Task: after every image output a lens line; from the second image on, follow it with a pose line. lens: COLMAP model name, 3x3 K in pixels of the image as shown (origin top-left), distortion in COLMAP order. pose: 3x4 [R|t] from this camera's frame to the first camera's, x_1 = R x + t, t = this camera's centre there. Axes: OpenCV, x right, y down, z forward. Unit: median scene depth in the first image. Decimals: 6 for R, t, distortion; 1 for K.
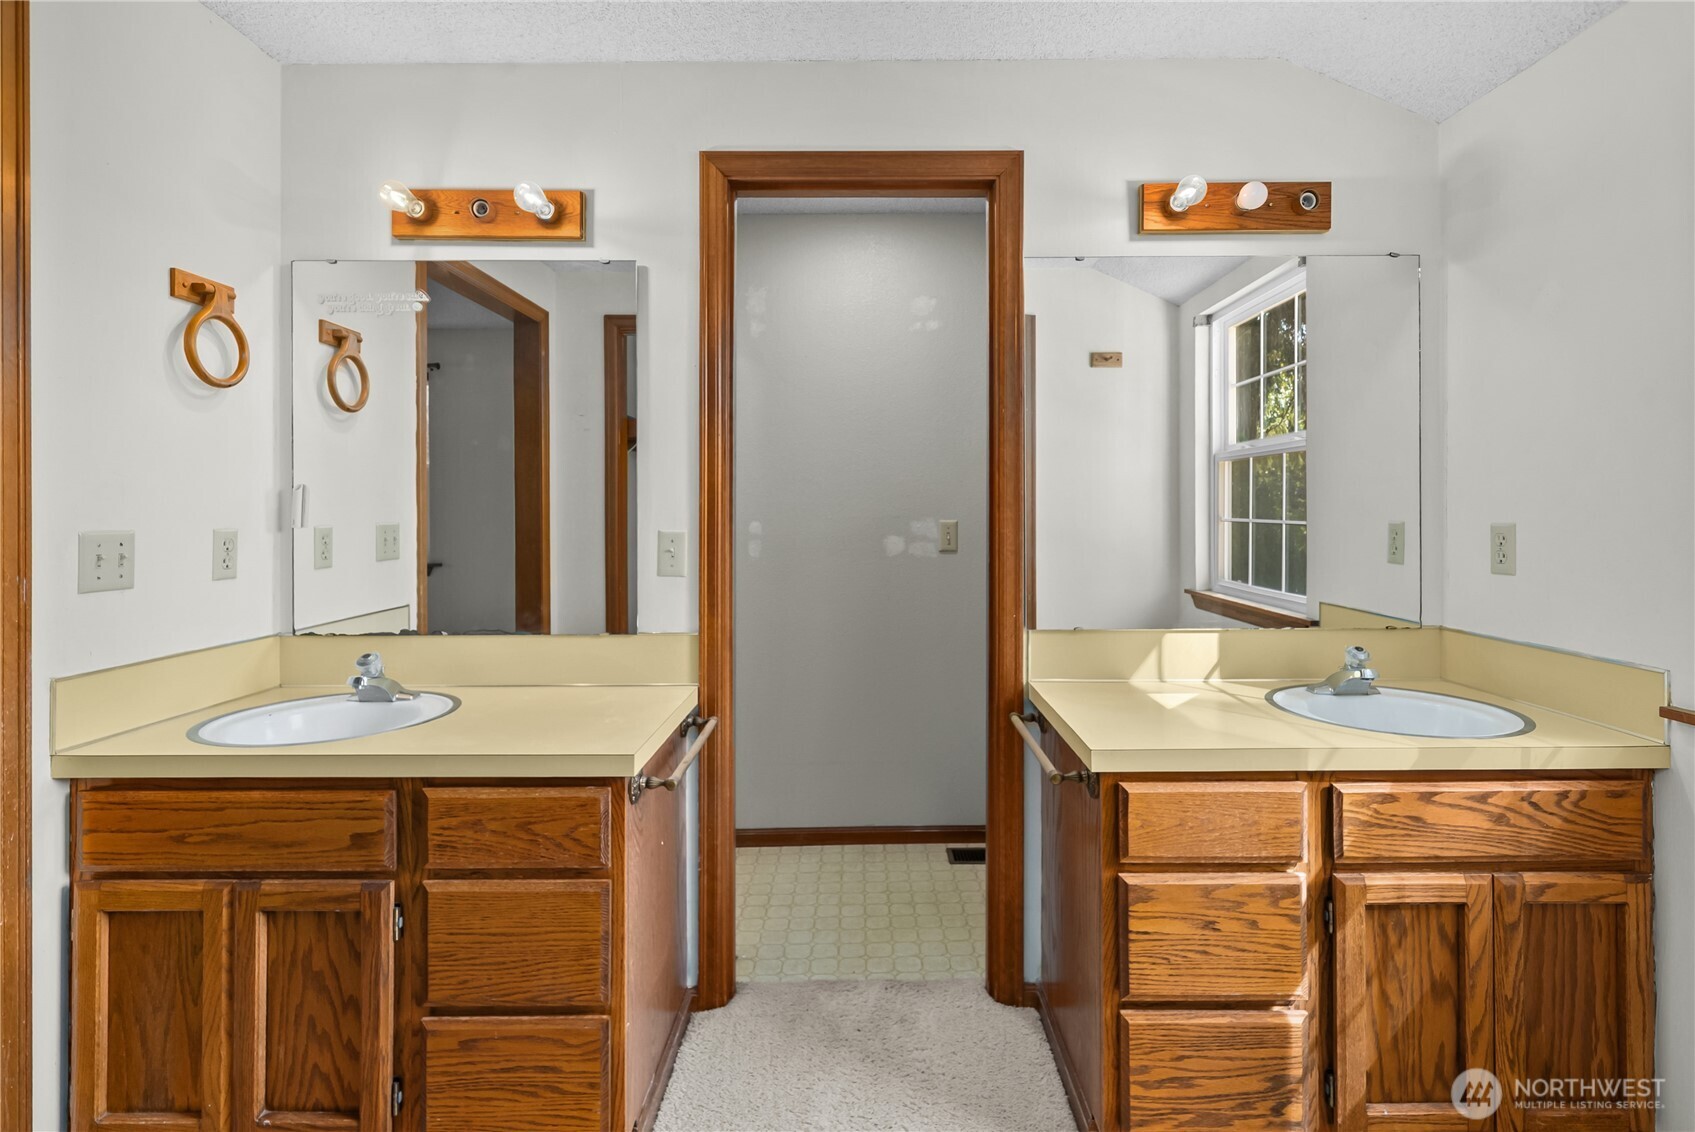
lens RADIAL K [[807.8, 0, 844.1], [0, 807.8, 509.4], [0, 0, 1]] dist [-0.001705, -0.000644]
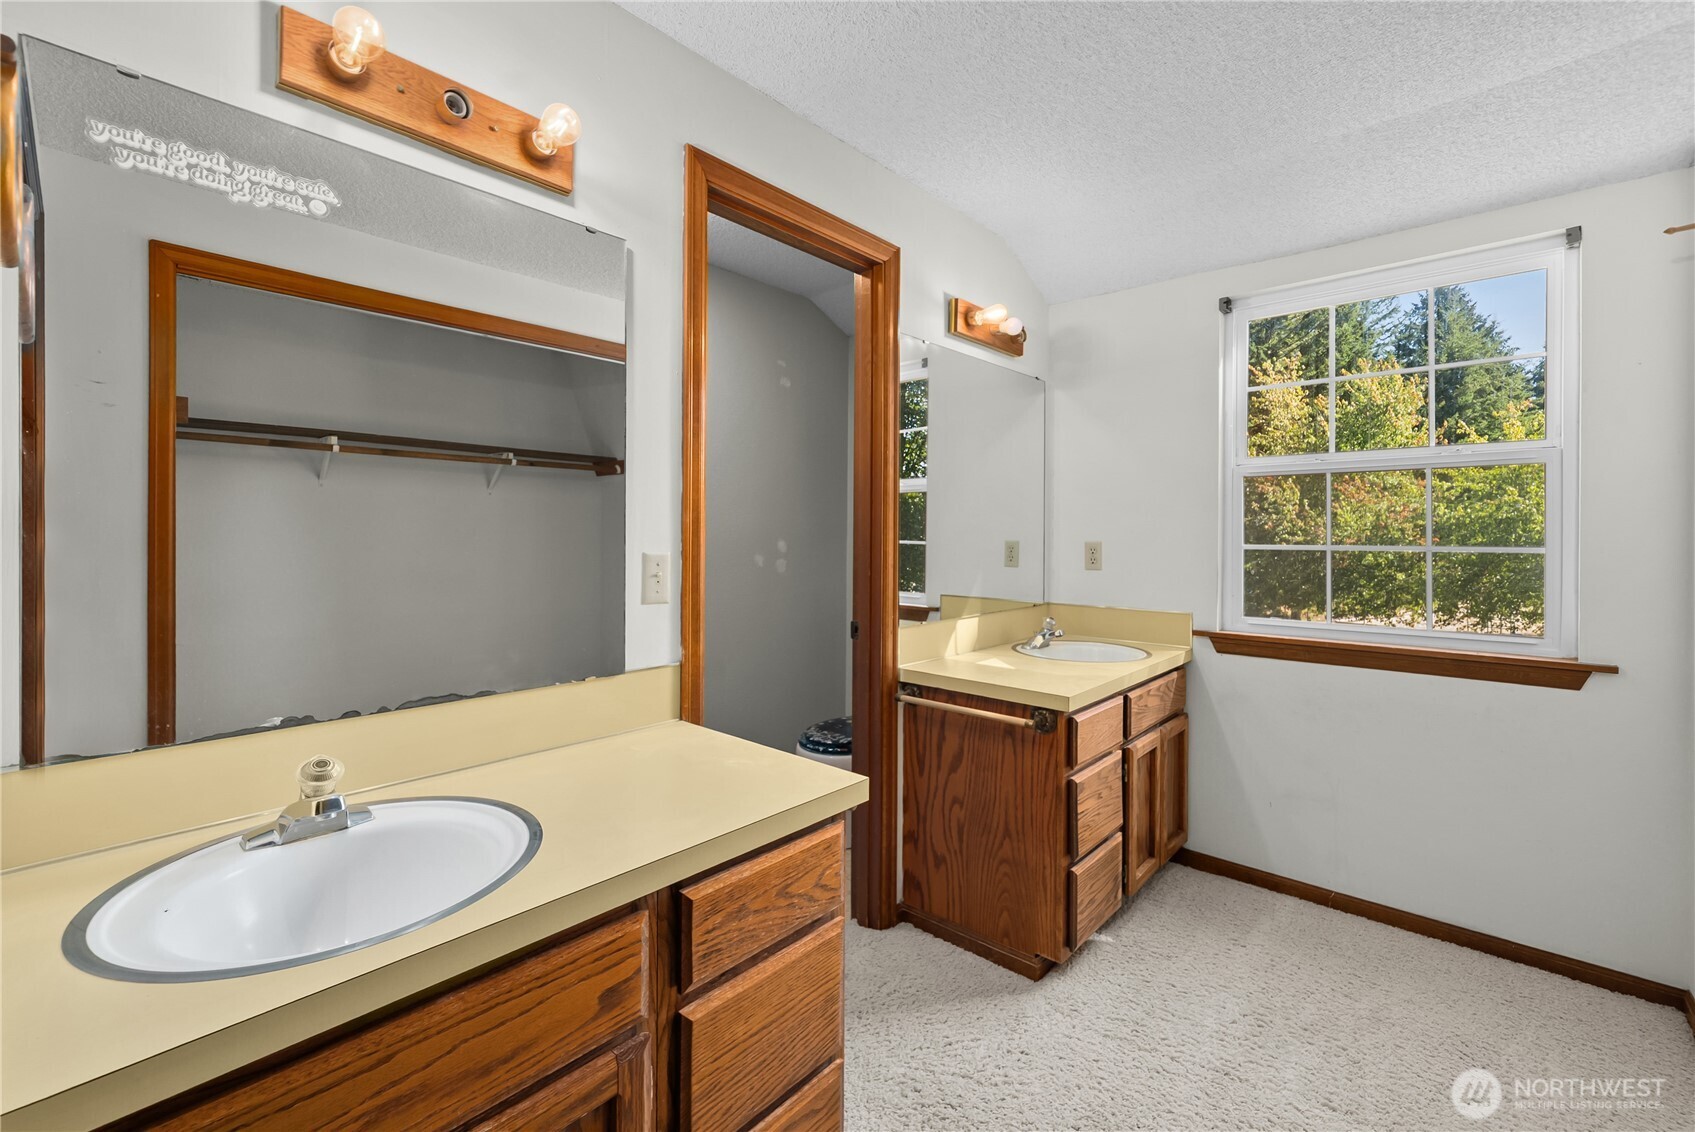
lens RADIAL K [[716.0, 0, 825.4], [0, 716.0, 536.5], [0, 0, 1]] dist [-0.008152, -0.000182]
pose [[0.676316, 0.002441, 0.736607, -0.930920], [-0.005467, 0.999984, 0.001706, 0.008260], [-0.736591, -0.005181, 0.676318, 0.446755]]
